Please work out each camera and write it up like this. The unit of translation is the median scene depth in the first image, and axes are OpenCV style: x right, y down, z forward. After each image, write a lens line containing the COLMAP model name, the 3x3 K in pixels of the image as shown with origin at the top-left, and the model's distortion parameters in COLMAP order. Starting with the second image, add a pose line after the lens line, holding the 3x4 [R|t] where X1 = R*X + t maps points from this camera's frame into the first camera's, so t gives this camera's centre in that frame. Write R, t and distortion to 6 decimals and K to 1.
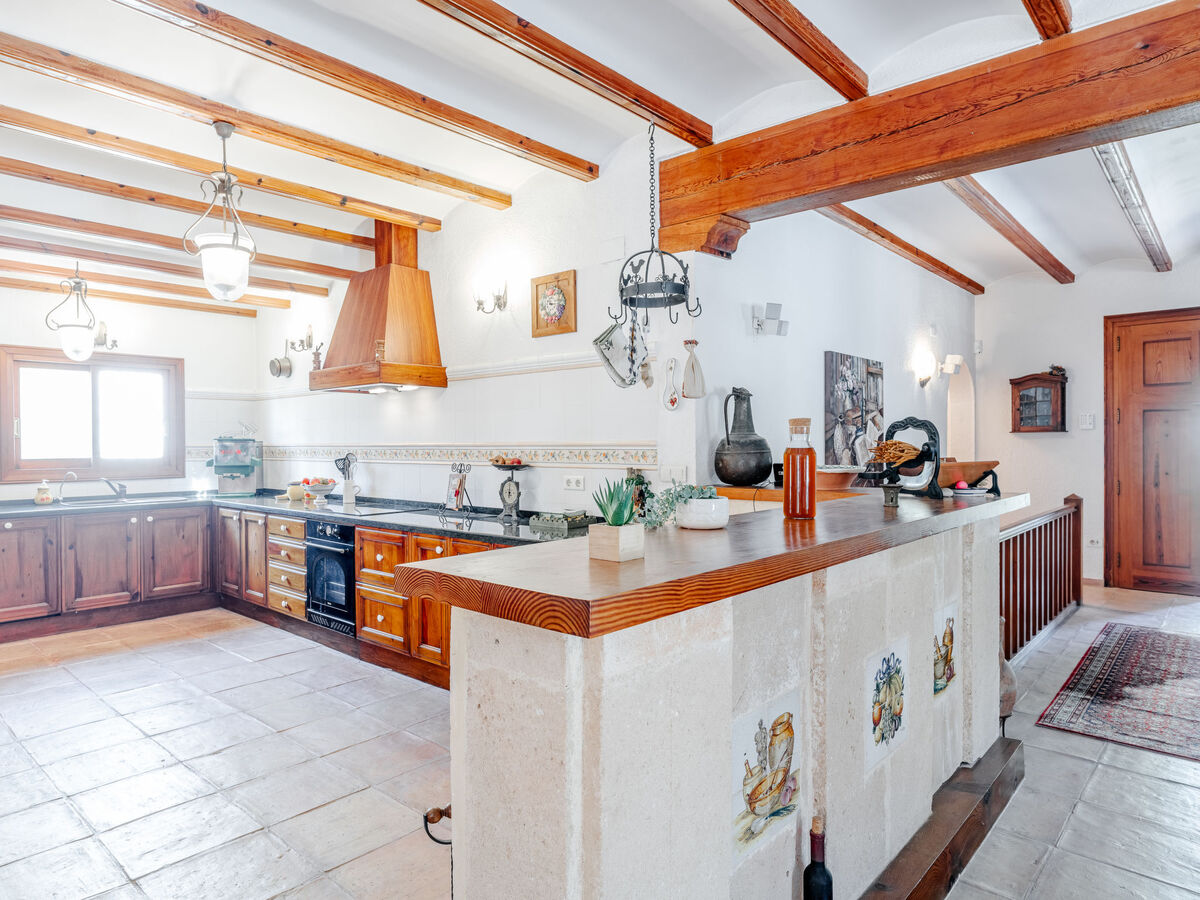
lens RADIAL K [[737.2, 0, 585.2], [0, 737.2, 445.6], [0, 0, 1]] dist [-0.014477, 0.011840]
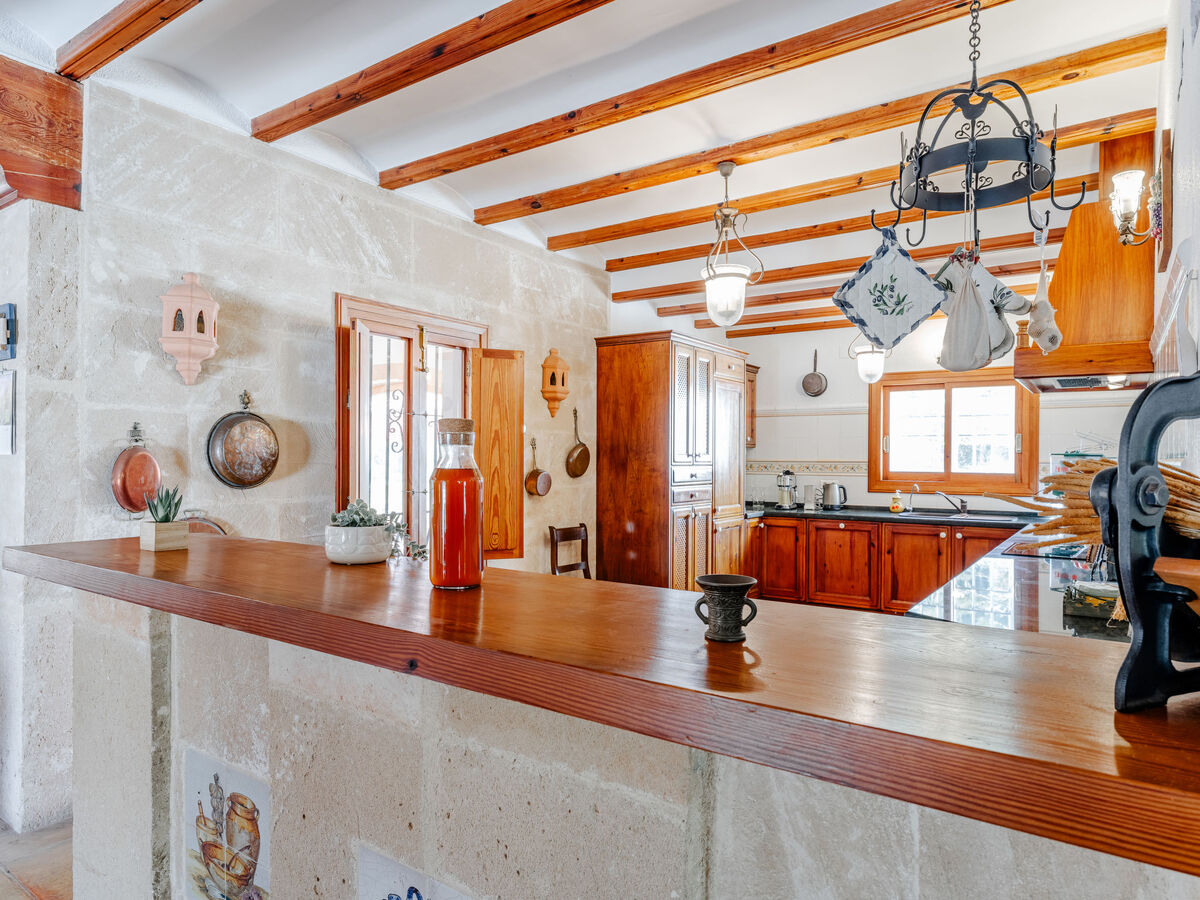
lens RADIAL K [[737.2, 0, 562.8], [0, 737.2, 459.0], [0, 0, 1]] dist [-0.014477, 0.011840]
pose [[0.102145, 0.008458, -0.994734, 0.333440], [-0.010247, 0.999920, 0.007450, -0.004558], [0.994717, 0.009432, 0.102224, 0.383461]]
